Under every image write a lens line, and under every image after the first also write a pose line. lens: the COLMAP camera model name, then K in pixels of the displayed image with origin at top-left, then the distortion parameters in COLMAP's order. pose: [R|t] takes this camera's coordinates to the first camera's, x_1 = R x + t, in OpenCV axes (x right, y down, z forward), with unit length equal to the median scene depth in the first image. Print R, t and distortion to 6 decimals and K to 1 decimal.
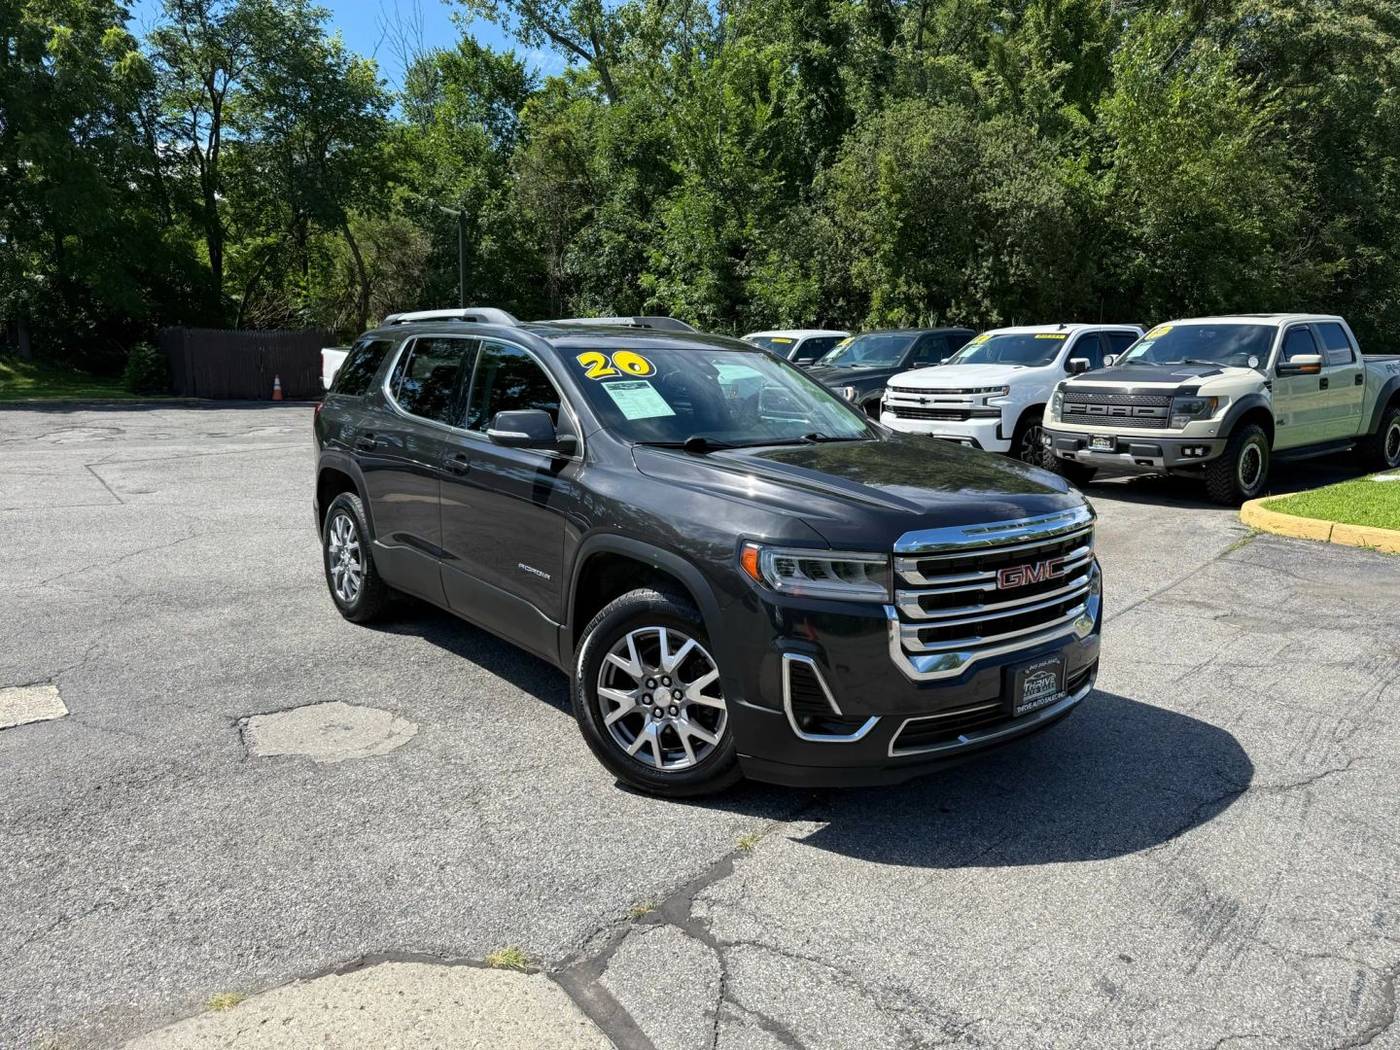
lens RADIAL K [[1015.5, 0, 695.9], [0, 1015.5, 519.1], [0, 0, 1]] dist [0.003206, -0.007110]
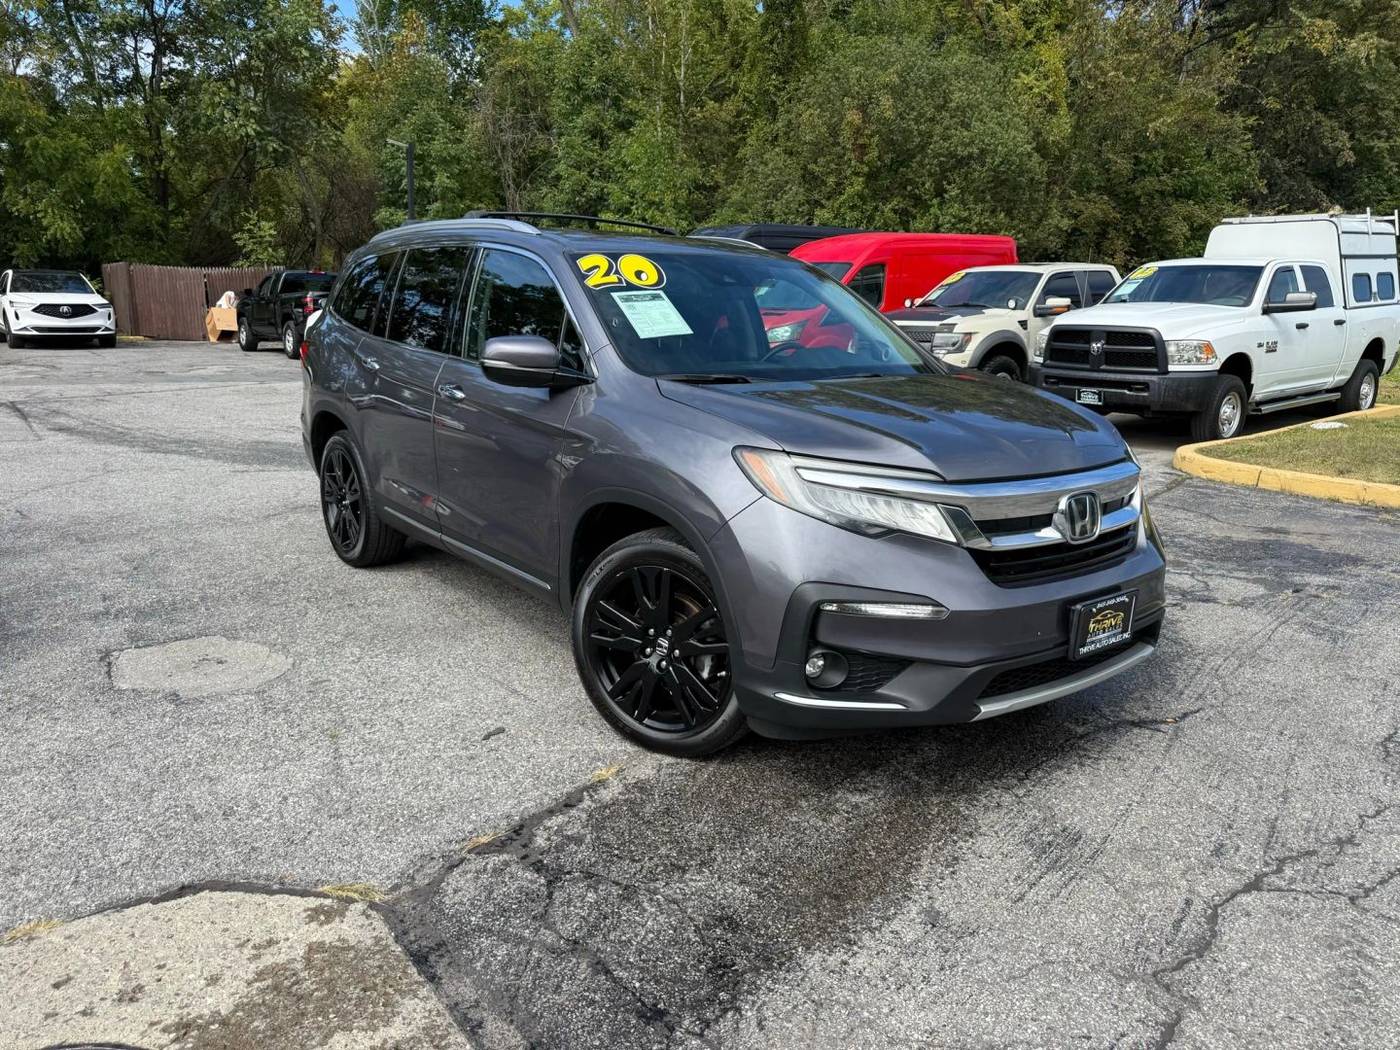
lens RADIAL K [[1015.3, 0, 685.9], [0, 1015.3, 529.6], [0, 0, 1]] dist [0.003816, -0.006568]
pose [[0.999787, 0.005973, 0.019749, 0.060456], [-0.007169, 0.998110, 0.061035, 0.010844], [-0.019347, -0.061163, 0.997940, 0.015177]]
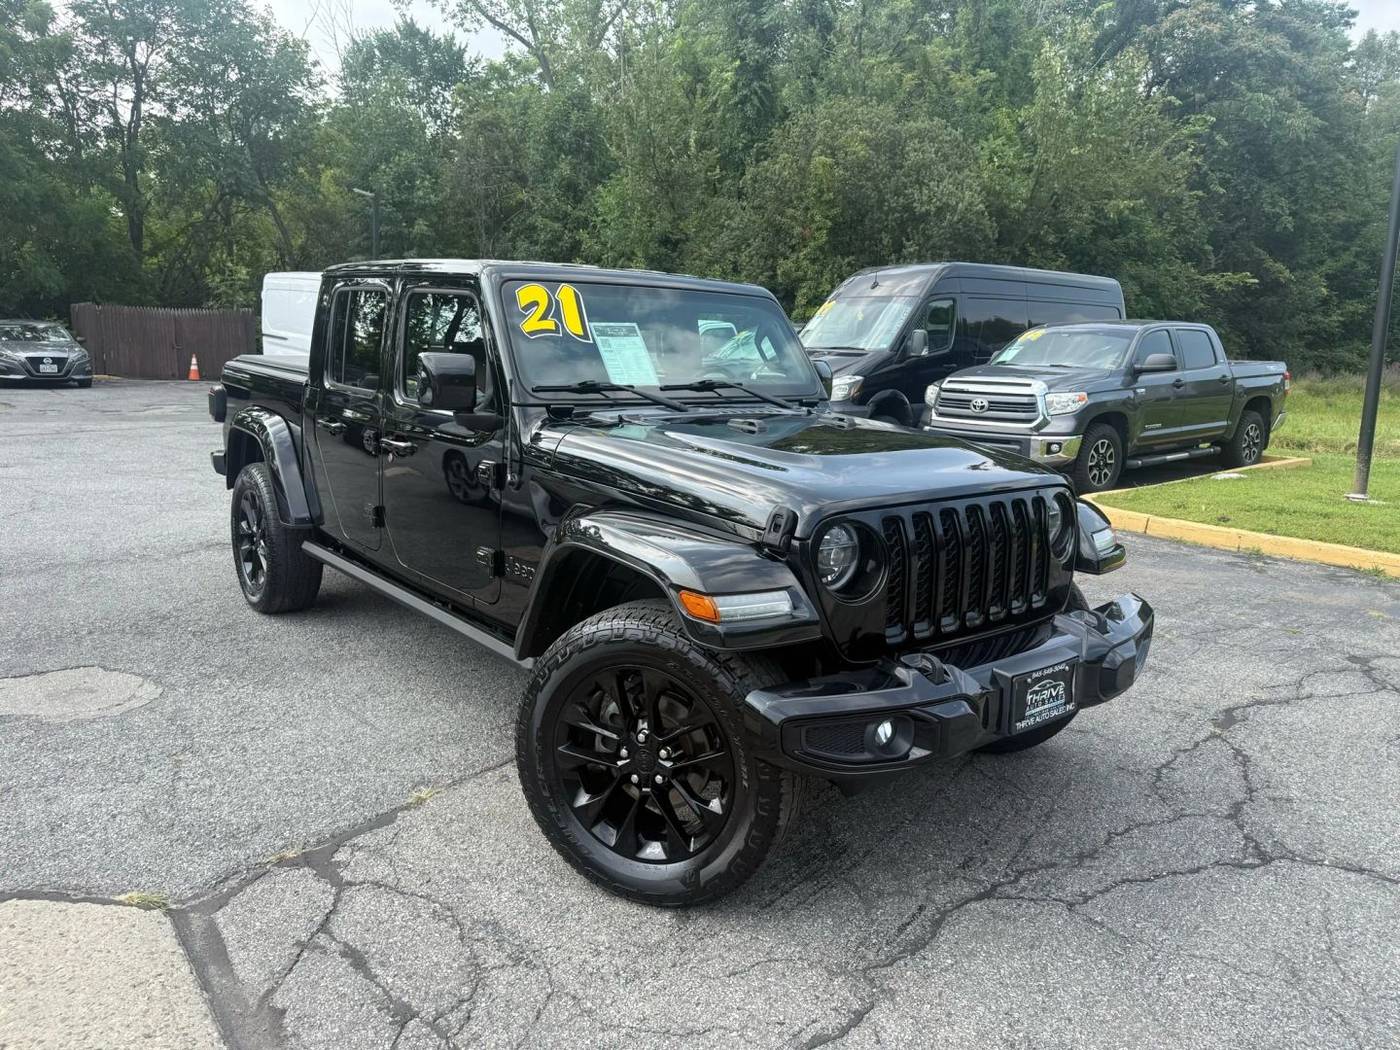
lens RADIAL K [[1008.3, 0, 700.0], [0, 1008.3, 525.0], [0, 0, 1]] dist [0.001021, -0.007457]
pose [[0.998560, 0.016302, 0.051117, 0.153158], [-0.017038, 0.999757, 0.014007, 0.009209], [-0.050876, -0.014858, 0.998594, -0.032126]]
